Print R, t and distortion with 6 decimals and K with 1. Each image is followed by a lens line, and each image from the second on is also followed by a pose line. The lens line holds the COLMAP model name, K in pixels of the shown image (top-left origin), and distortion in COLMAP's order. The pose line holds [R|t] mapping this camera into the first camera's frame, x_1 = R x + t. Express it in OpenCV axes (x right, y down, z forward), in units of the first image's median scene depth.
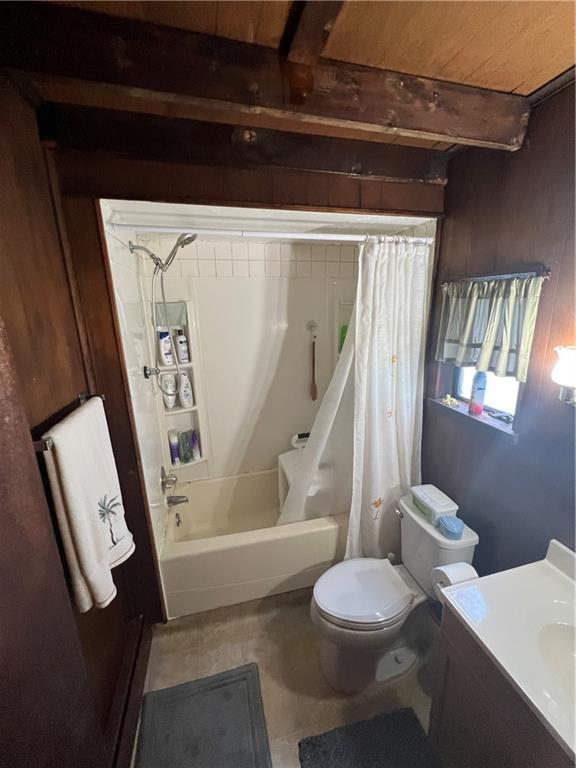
lens RADIAL K [[308.1, 0, 290.2], [0, 308.1, 381.9], [0, 0, 1]] dist [0.003017, 0.000751]
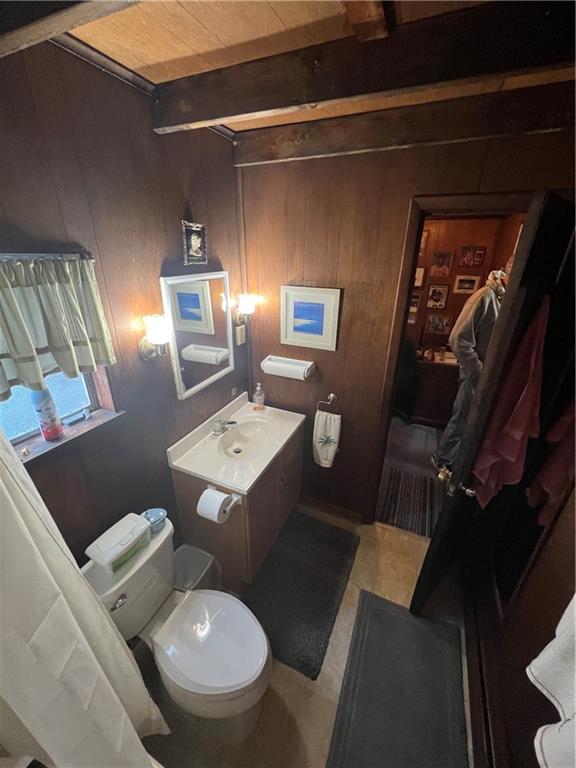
lens RADIAL K [[308.1, 0, 288.9], [0, 308.1, 386.9], [0, 0, 1]] dist [0.003017, 0.000751]
pose [[-0.785423, -0.237695, 0.571500, -0.308817], [0.157789, 0.815926, 0.556208, -0.400761], [-0.598509, 0.527035, -0.603342, 1.251604]]
